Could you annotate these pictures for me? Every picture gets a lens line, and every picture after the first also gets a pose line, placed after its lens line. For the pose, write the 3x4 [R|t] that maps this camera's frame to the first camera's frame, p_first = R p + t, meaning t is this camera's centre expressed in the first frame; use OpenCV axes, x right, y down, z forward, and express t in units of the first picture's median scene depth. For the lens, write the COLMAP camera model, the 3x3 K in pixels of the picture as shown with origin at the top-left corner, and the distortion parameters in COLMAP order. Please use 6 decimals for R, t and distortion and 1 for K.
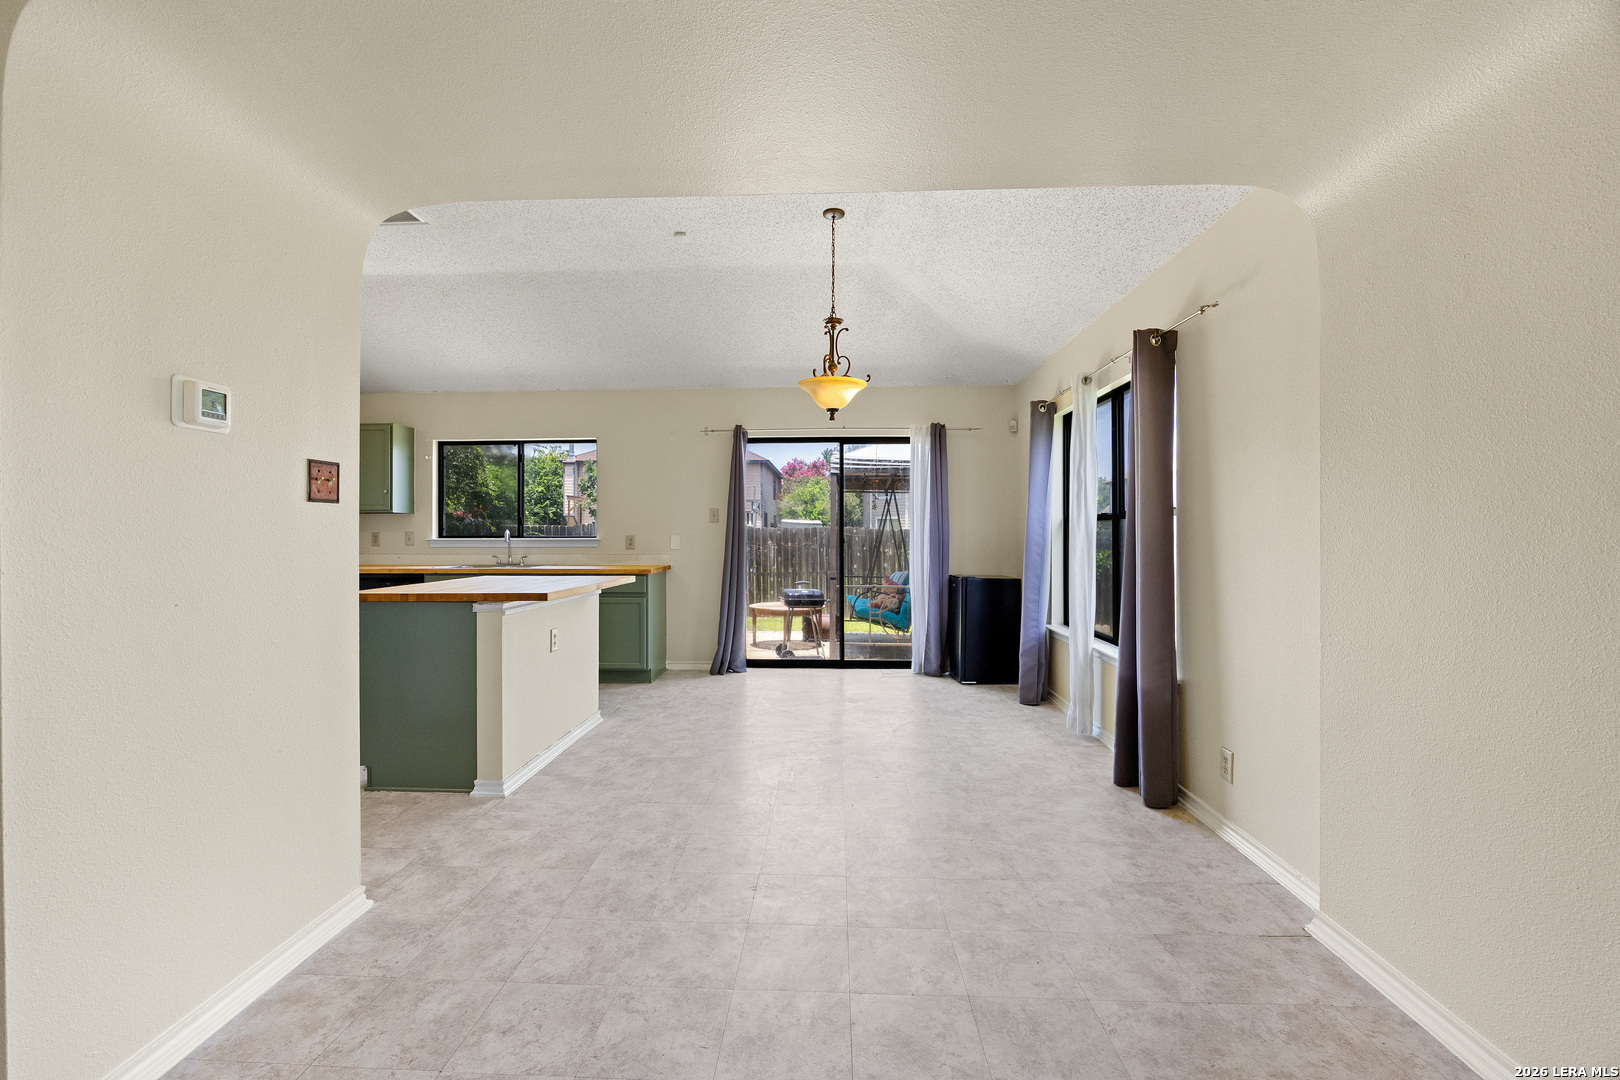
lens RADIAL K [[688.7, 0, 803.5], [0, 688.7, 529.6], [0, 0, 1]] dist [-0.002213, 0.000048]
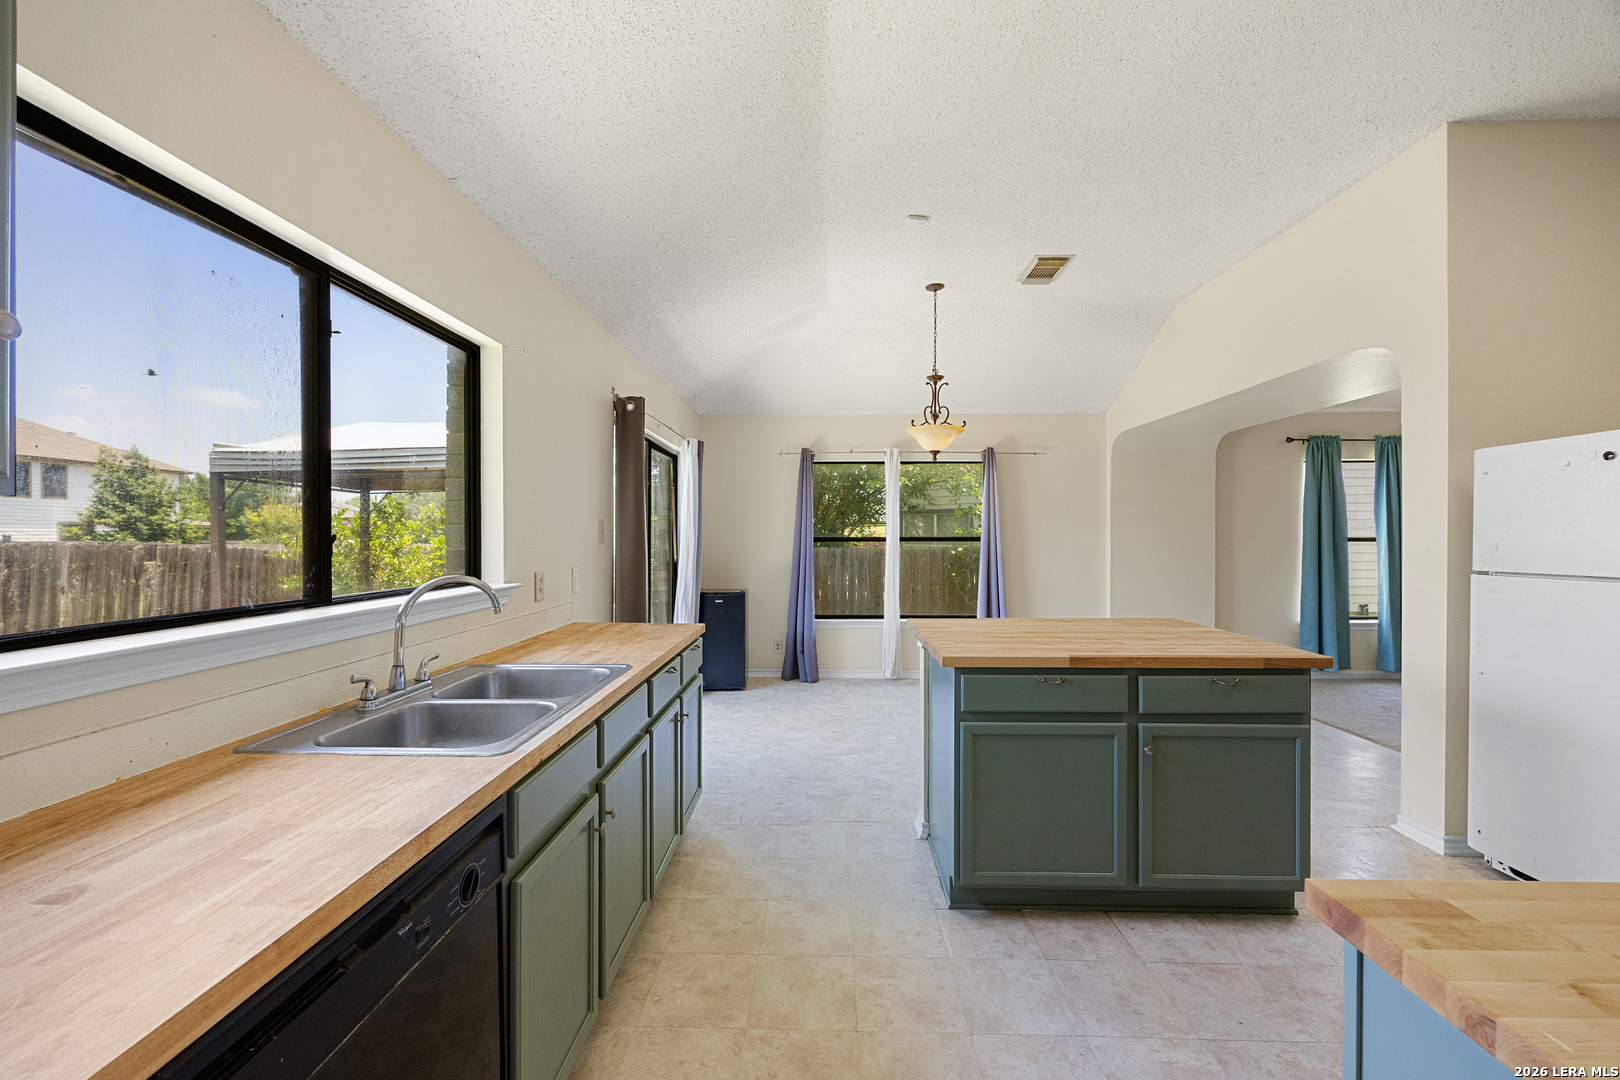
lens RADIAL K [[639.6, 0, 809.7], [0, 639.6, 540.6], [0, 0, 1]] dist [0.055655, -0.000099]
pose [[-0.027652, -0.004957, 0.999605, -0.964497], [-0.003366, 0.999982, 0.004865, -0.024929], [-0.999612, -0.003230, -0.027668, 1.122436]]
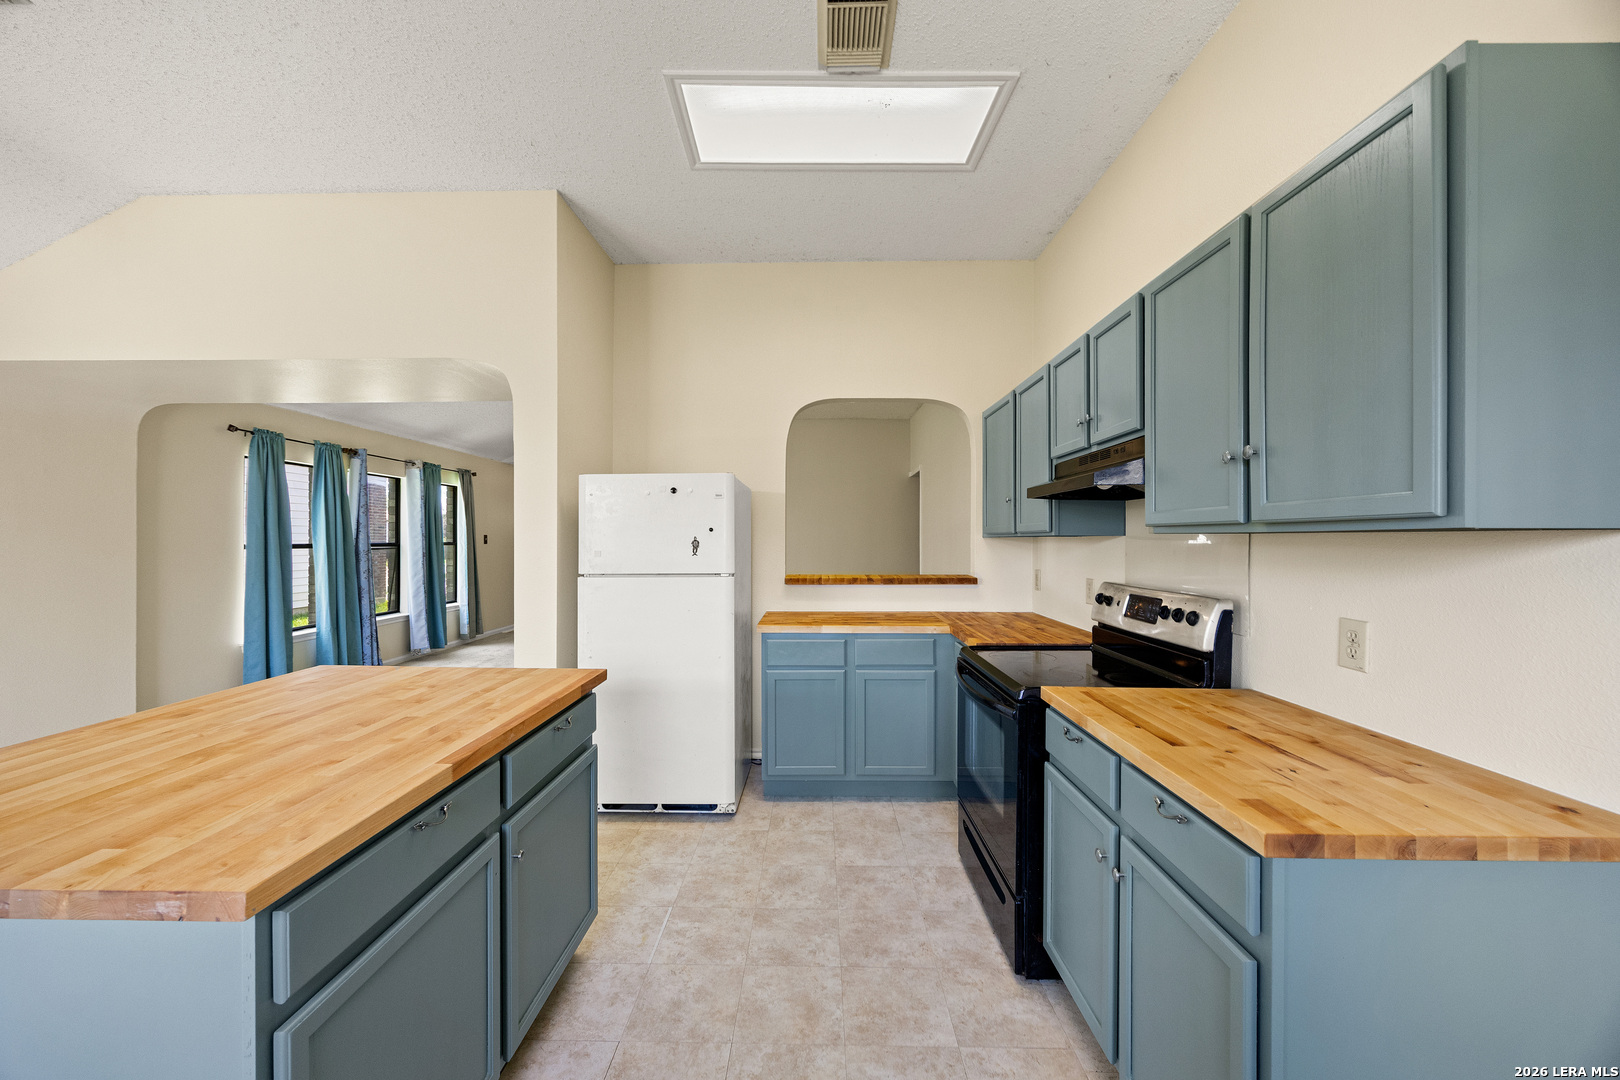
lens RADIAL K [[618.2, 0, 804.8], [0, 618.2, 538.6], [0, 0, 1]] dist [-0.003506, 0.000061]
pose [[-0.999335, 0.000997, -0.036449, -0.613409], [0.001201, 0.999984, -0.005576, -0.031109], [0.036443, -0.005616, -0.999320, 1.186197]]
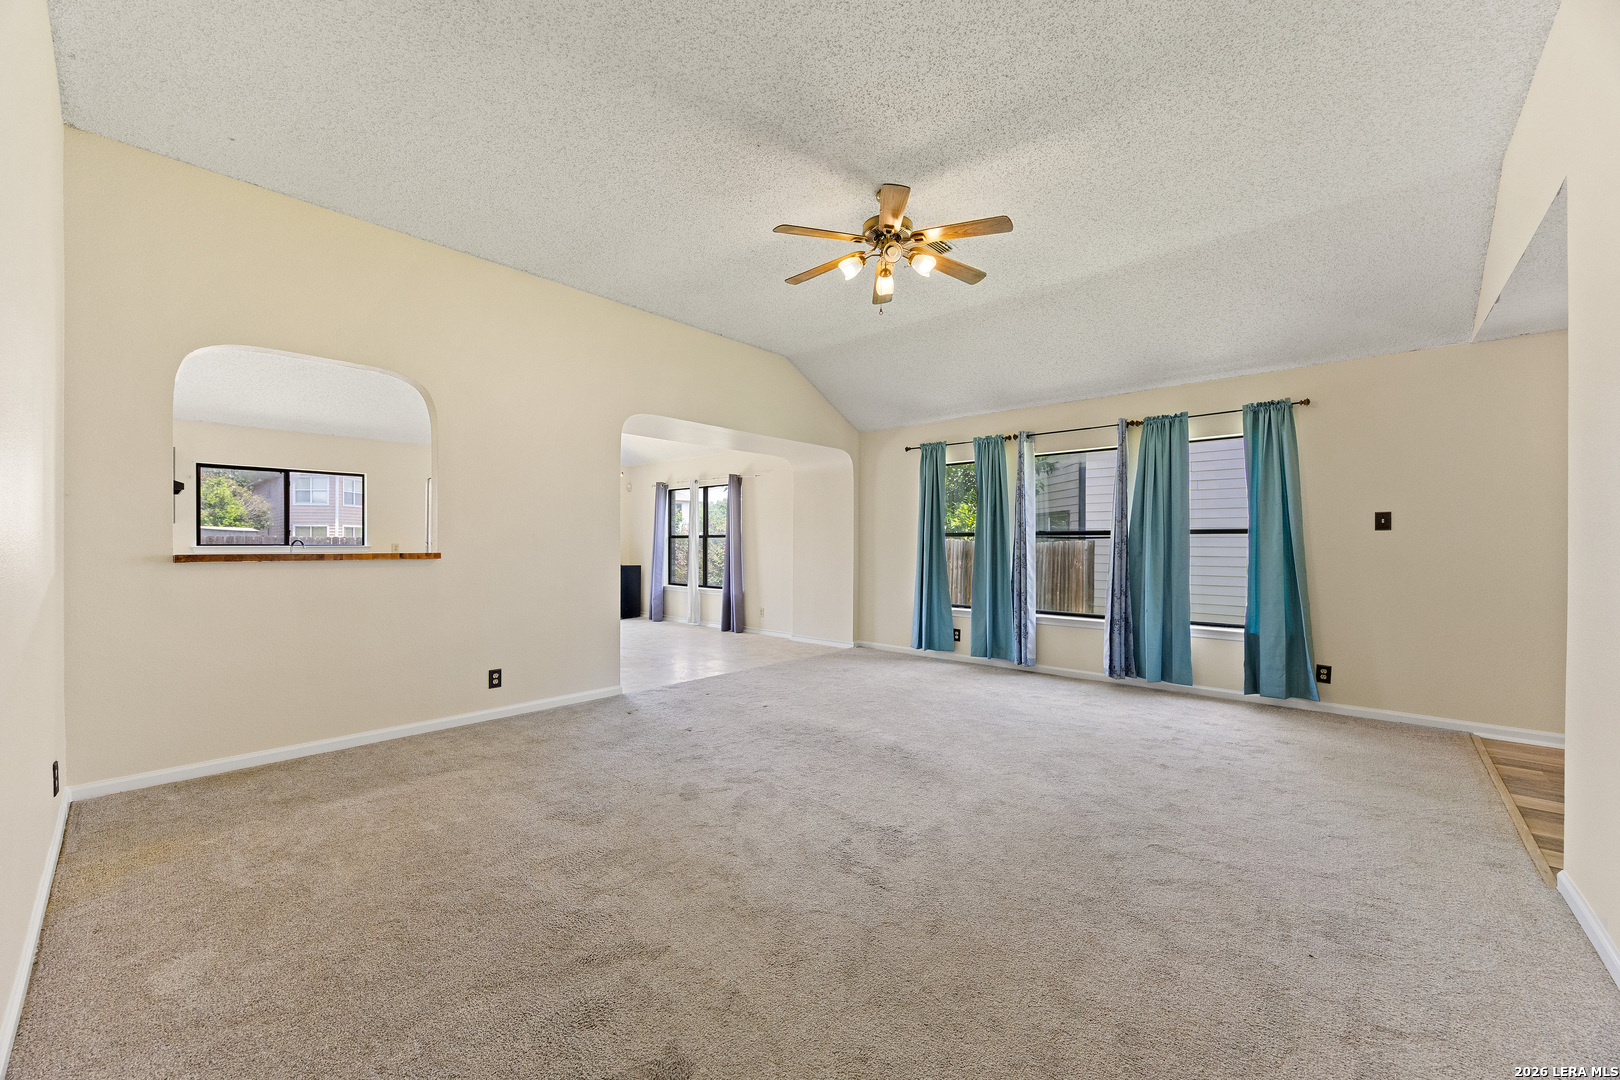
lens RADIAL K [[622.0, 0, 807.8], [0, 622.0, 541.0], [0, 0, 1]] dist [-0.001047, -0.000111]
pose [[0.629875, 0.004818, 0.776681, -0.979970], [-0.007709, 0.999970, 0.000049, -0.005197], [-0.776658, -0.006019, 0.629894, -0.666525]]
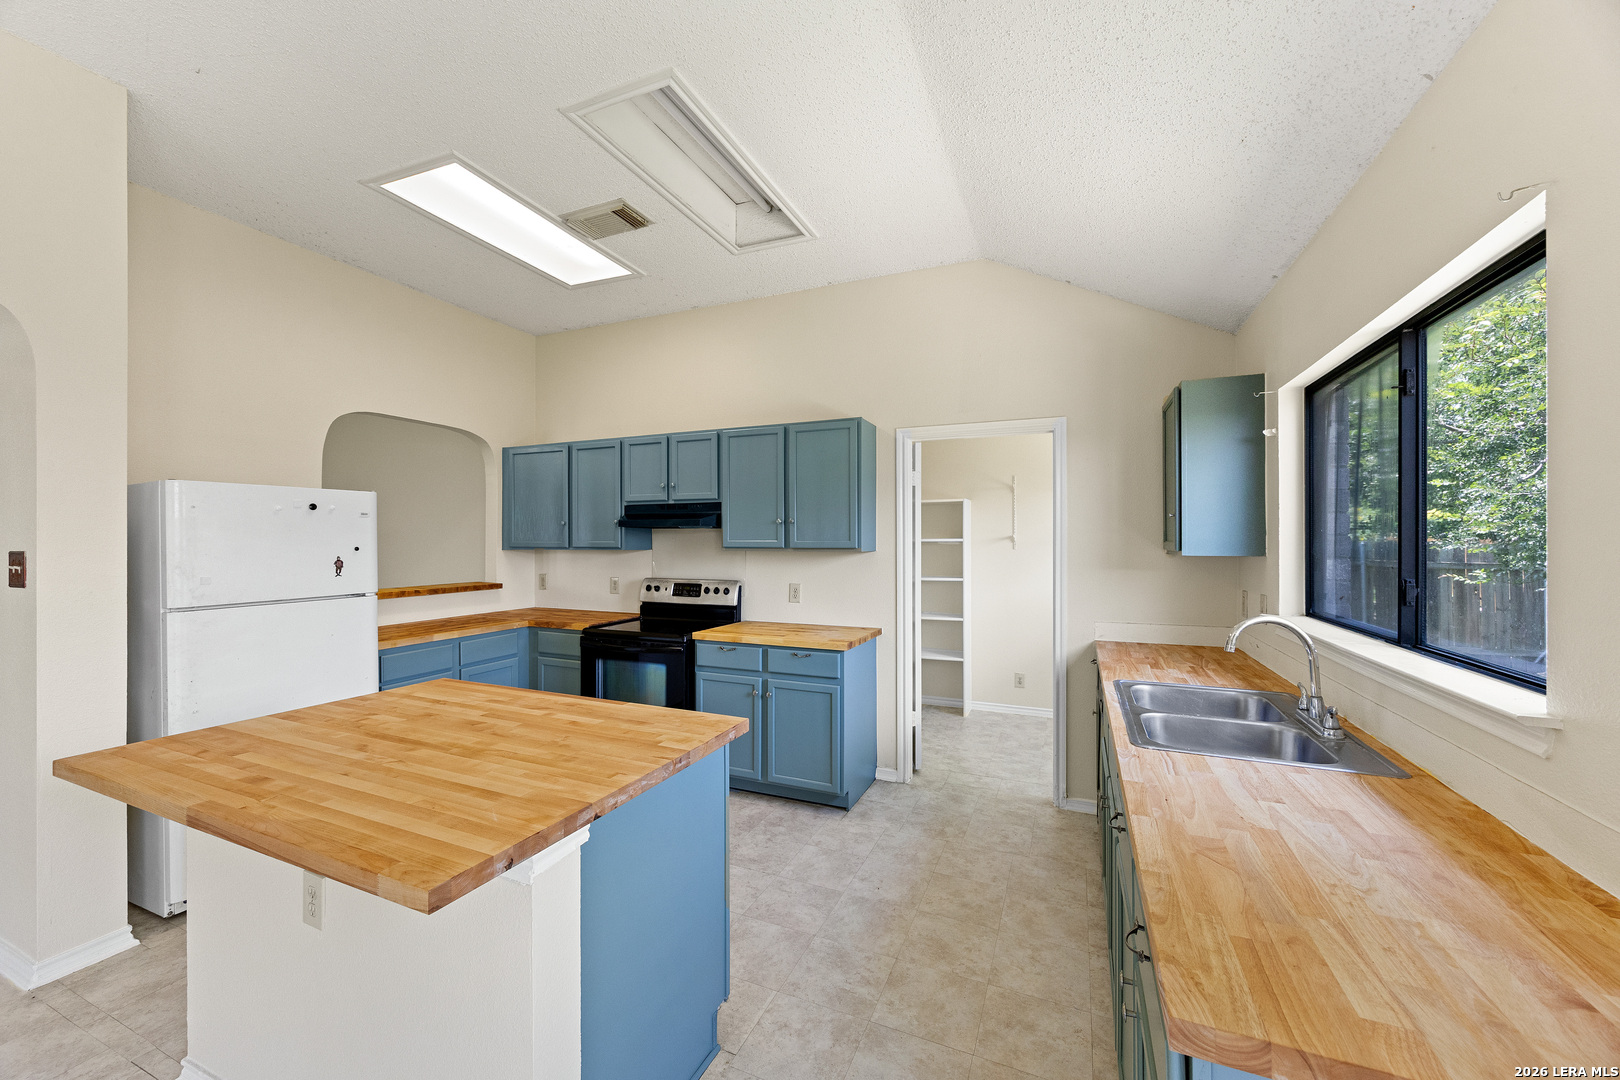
lens RADIAL K [[618.2, 0, 804.8], [0, 618.2, 538.6], [0, 0, 1]] dist [-0.003506, 0.000061]
pose [[-0.350898, -0.000847, -0.936413, -0.093312], [0.007079, 0.999969, -0.003557, -0.049628], [0.936387, -0.007877, -0.350881, 1.185100]]
